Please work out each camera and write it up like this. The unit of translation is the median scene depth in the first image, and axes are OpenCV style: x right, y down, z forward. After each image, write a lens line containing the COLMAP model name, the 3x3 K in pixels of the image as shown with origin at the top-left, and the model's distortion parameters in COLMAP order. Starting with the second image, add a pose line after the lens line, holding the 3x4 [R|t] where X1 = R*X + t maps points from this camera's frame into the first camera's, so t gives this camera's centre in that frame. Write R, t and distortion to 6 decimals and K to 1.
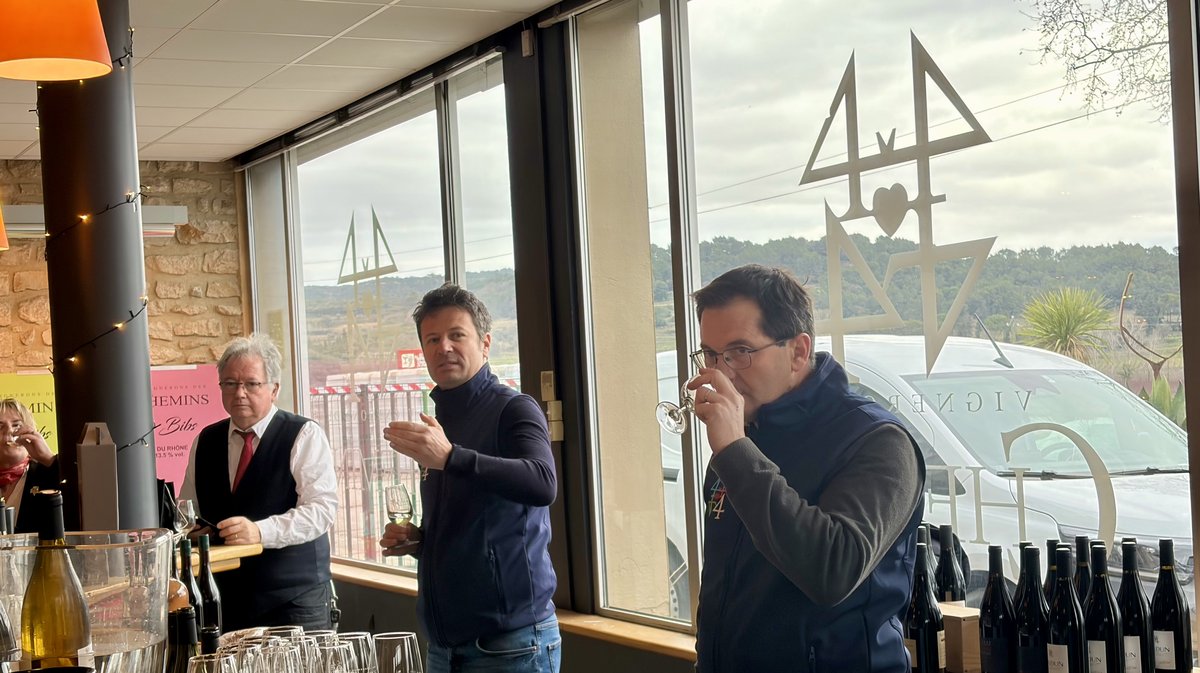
lens RADIAL K [[1831.9, 0, 601.8], [0, 1831.9, 339.6], [0, 0, 1]] dist [0.046528, 0.000000]
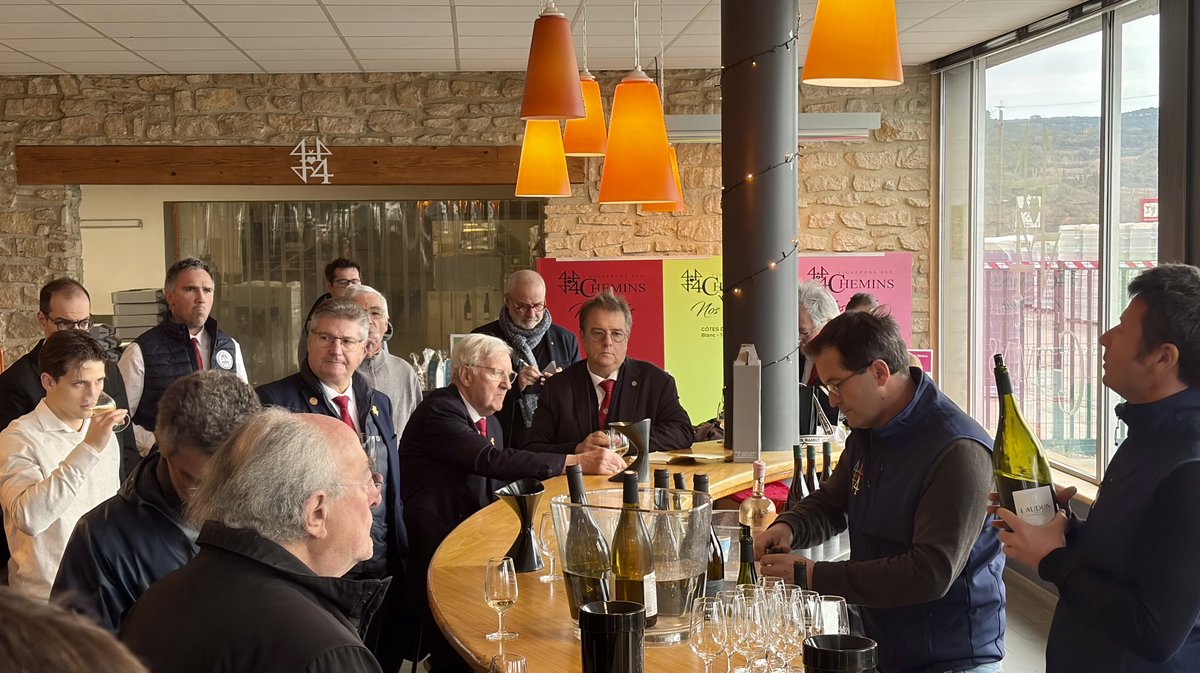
lens RADIAL K [[1831.9, 0, 600.6], [0, 1831.9, 335.7], [0, 0, 1]] dist [0.046528, 0.000000]
pose [[0.917365, 0.067589, -0.392267, 0.060739], [-0.030852, 0.994587, 0.099220, -0.040278], [0.396850, -0.078918, 0.914484, -0.092703]]
